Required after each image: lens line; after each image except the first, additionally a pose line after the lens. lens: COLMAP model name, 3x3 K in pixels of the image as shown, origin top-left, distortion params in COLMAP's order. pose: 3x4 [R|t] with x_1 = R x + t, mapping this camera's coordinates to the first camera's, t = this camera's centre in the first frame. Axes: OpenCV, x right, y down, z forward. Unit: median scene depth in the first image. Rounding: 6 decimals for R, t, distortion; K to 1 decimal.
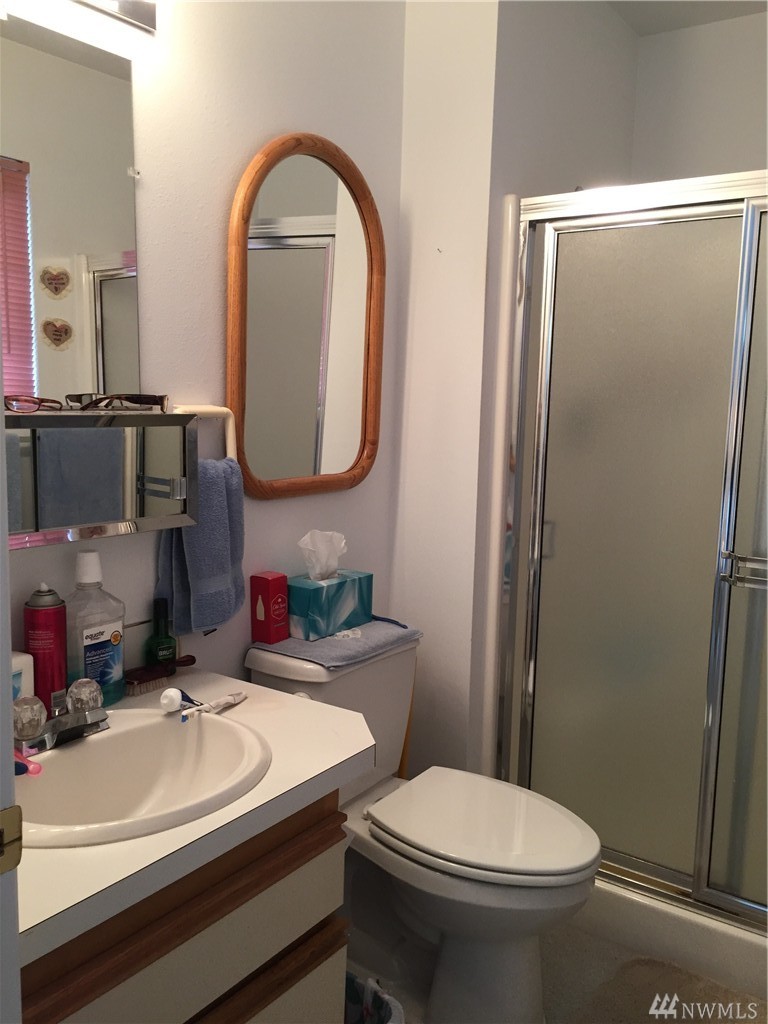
lens RADIAL K [[867.2, 0, 379.4], [0, 867.2, 515.3], [0, 0, 1]] dist [0.054432, -0.087732]
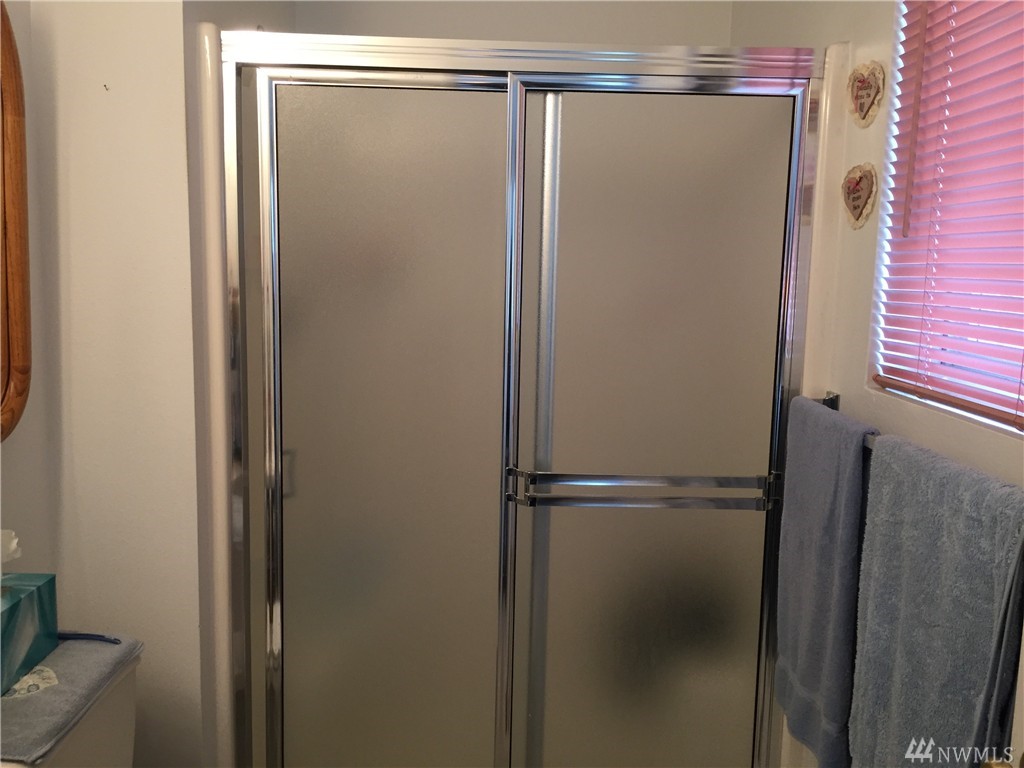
lens RADIAL K [[867.2, 0, 518.2], [0, 867.2, 378.2], [0, 0, 1]] dist [0.054432, -0.087732]
pose [[0.790871, -0.086958, 0.605773, -0.118156], [0.082648, 0.995962, 0.035066, -0.073715], [-0.606376, 0.022333, 0.794864, 0.264132]]
